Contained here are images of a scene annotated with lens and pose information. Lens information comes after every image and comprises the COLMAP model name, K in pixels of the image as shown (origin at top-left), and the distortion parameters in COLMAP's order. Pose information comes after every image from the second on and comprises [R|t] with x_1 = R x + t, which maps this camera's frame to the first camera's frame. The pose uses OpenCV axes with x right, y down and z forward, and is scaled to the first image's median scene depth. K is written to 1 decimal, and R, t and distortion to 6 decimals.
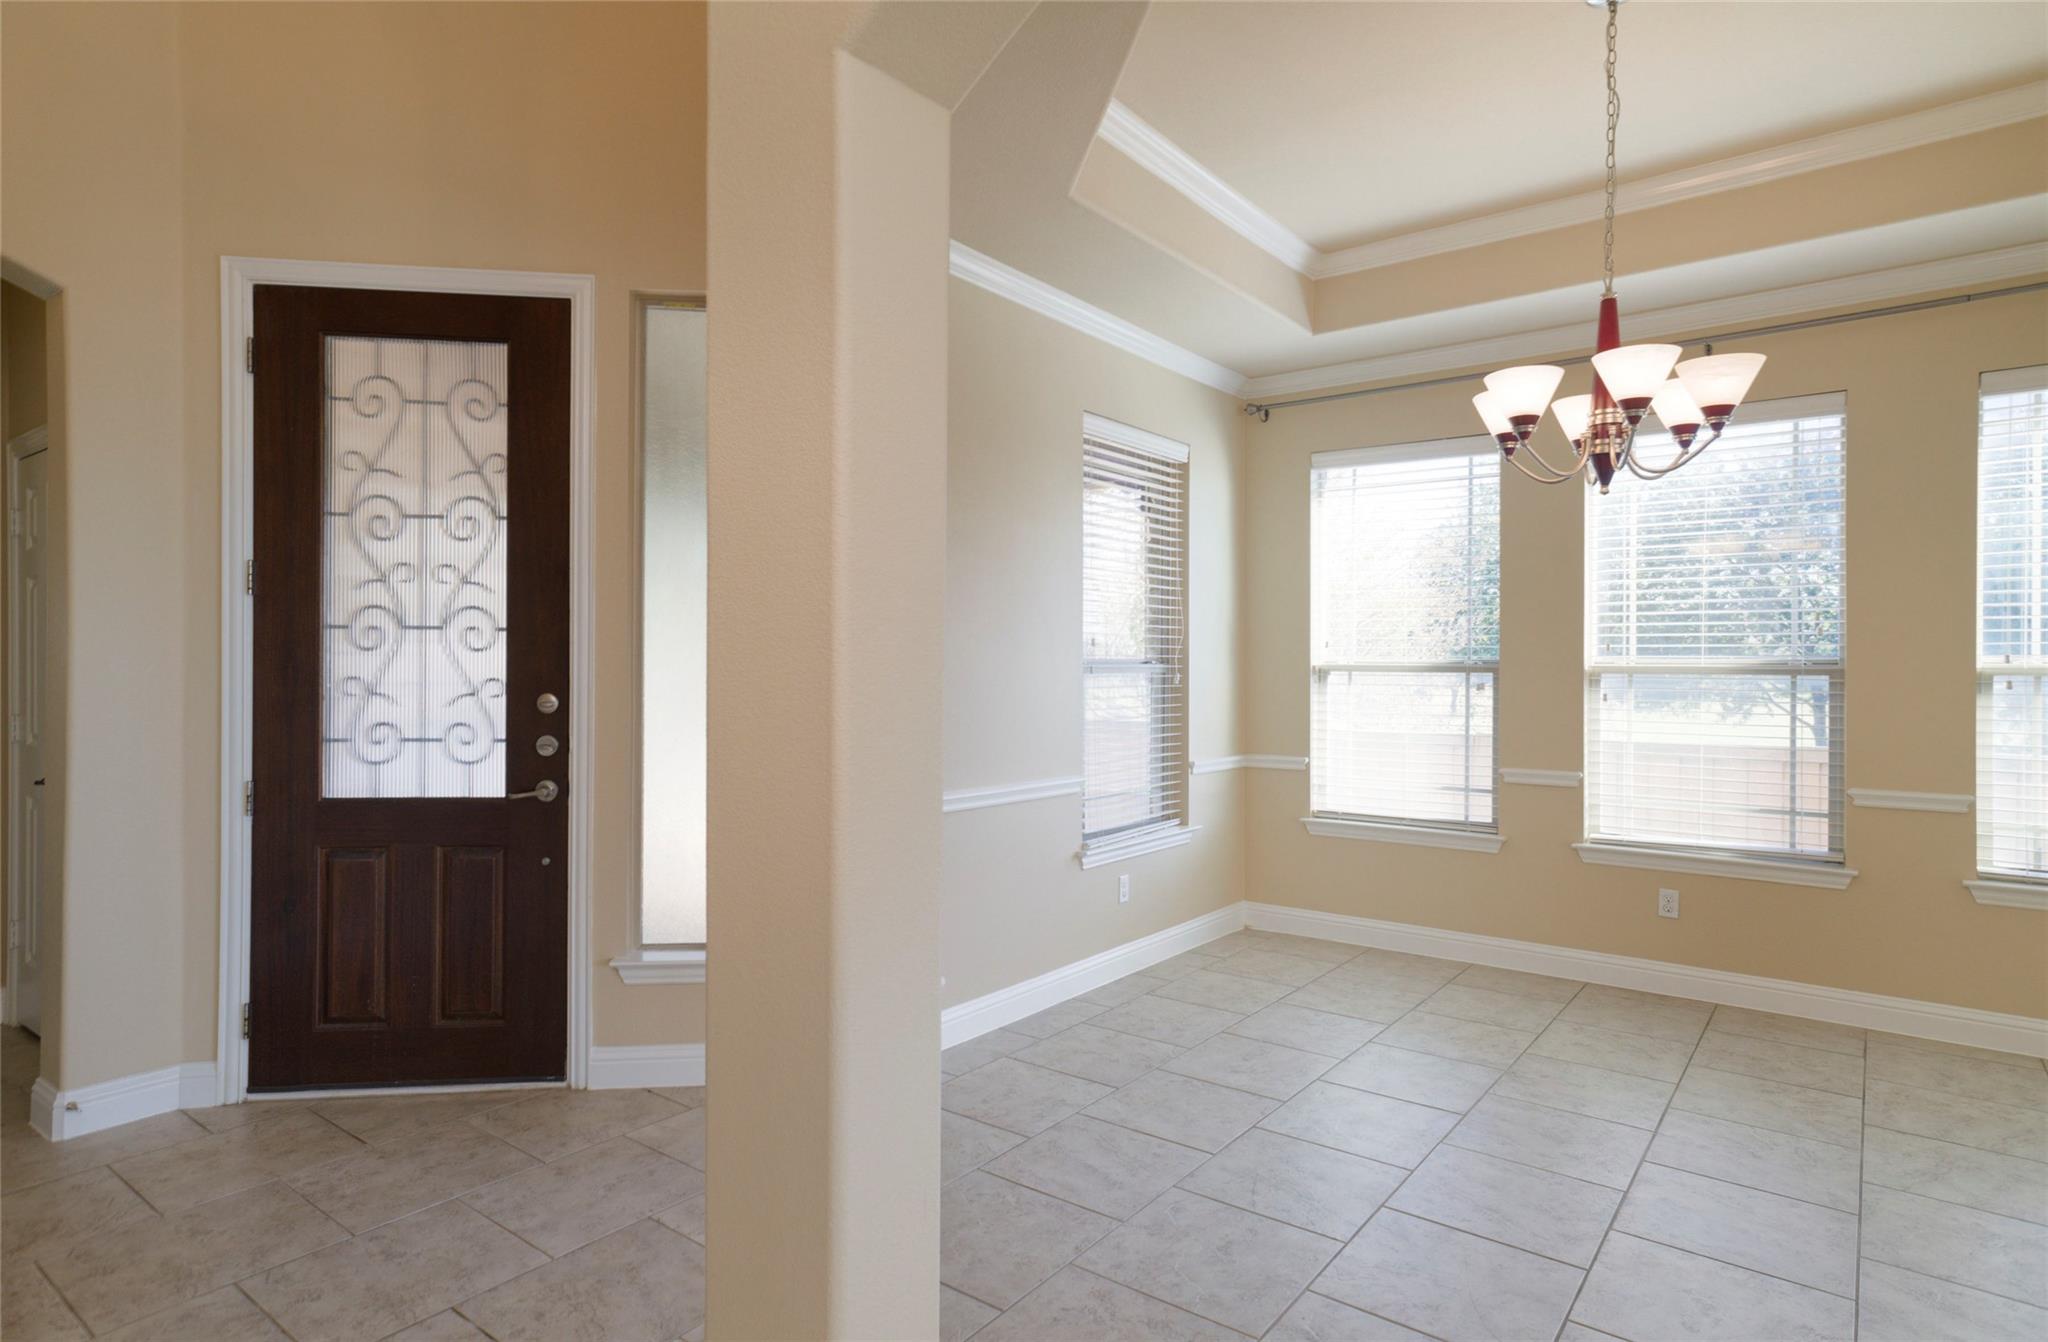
lens RADIAL K [[1106.5, 0, 1024.9], [0, 1106.5, 671.2], [0, 0, 1]] dist [-0.001891, 0.016134]
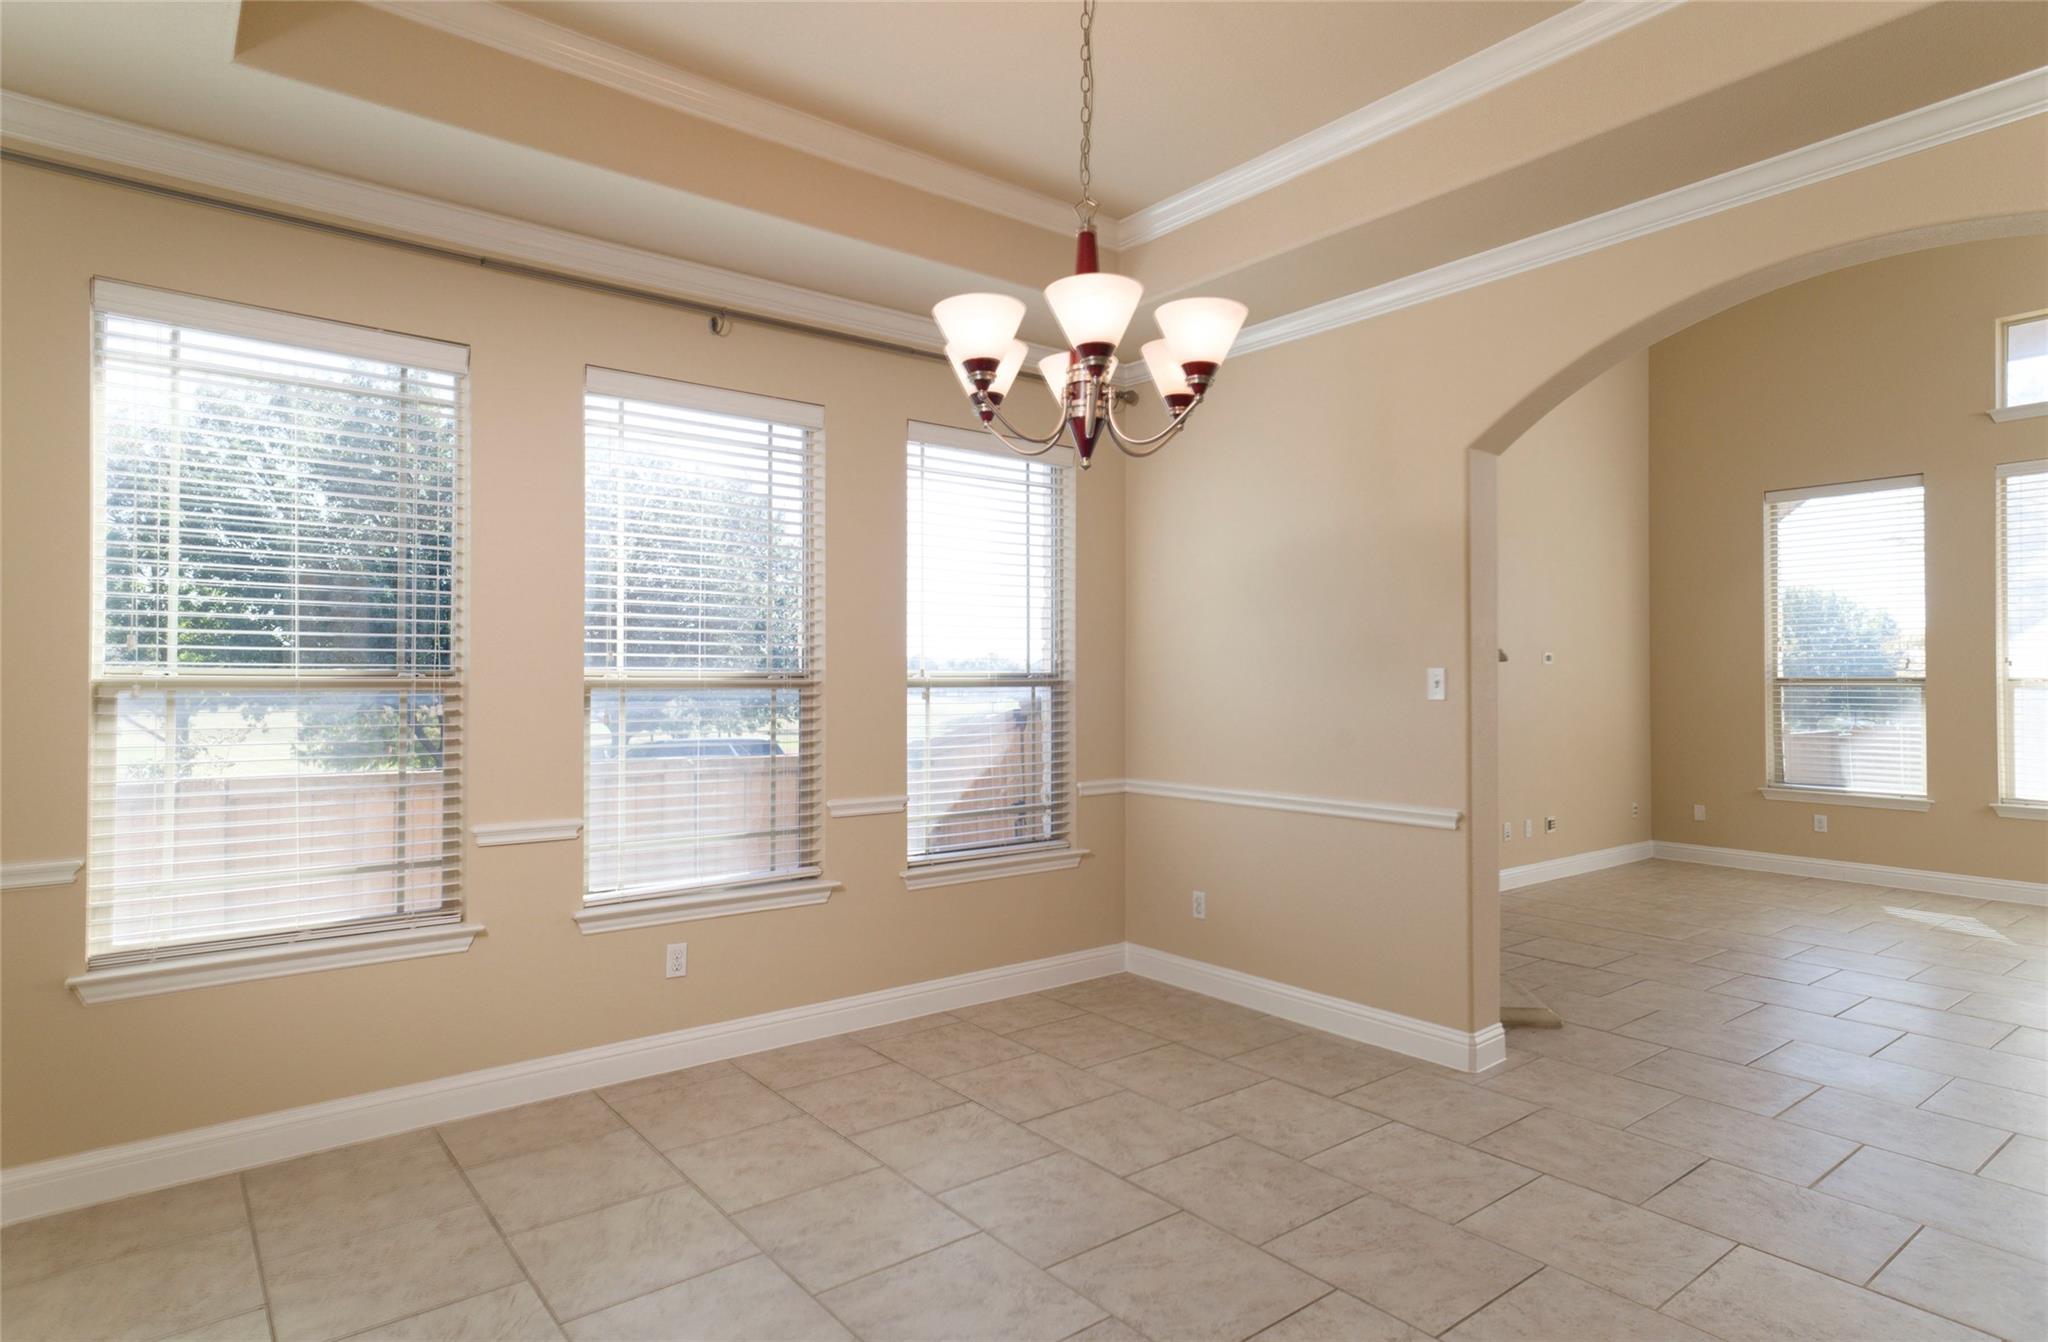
lens RADIAL K [[1106.5, 0, 1022.3], [0, 1106.5, 655.4], [0, 0, 1]] dist [-0.001891, 0.016134]
pose [[0.244719, 0.019970, 0.969388, -0.197644], [0.007047, 0.999725, -0.022374, -0.002438], [-0.969568, 0.012307, 0.244511, 0.598451]]
